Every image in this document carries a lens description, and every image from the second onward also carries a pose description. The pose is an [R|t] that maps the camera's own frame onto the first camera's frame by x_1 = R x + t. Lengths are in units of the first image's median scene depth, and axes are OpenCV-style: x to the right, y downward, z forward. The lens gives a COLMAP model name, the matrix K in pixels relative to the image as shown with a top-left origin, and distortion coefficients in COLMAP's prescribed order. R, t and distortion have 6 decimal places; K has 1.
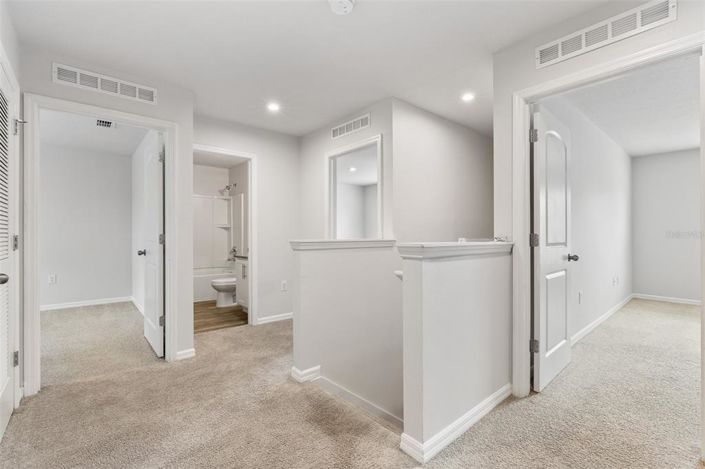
lens RADIAL K [[316.3, 0, 351.3], [0, 316.3, 234.9], [0, 0, 1]] dist [-0.008776, 0.003731]
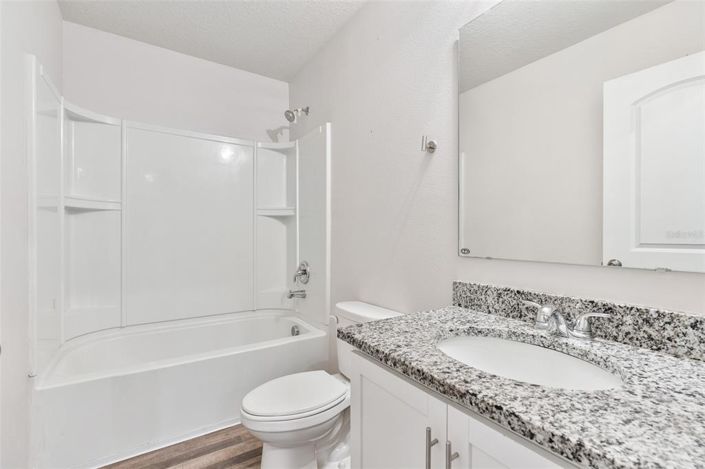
lens RADIAL K [[316.3, 0, 353.4], [0, 316.3, 235.1], [0, 0, 1]] dist [-0.008776, 0.003731]
pose [[0.992339, 0.002719, -0.123513, -0.252490], [-0.002778, 0.999996, -0.000308, 0.001005], [0.123511, 0.000649, 0.992343, 0.595547]]
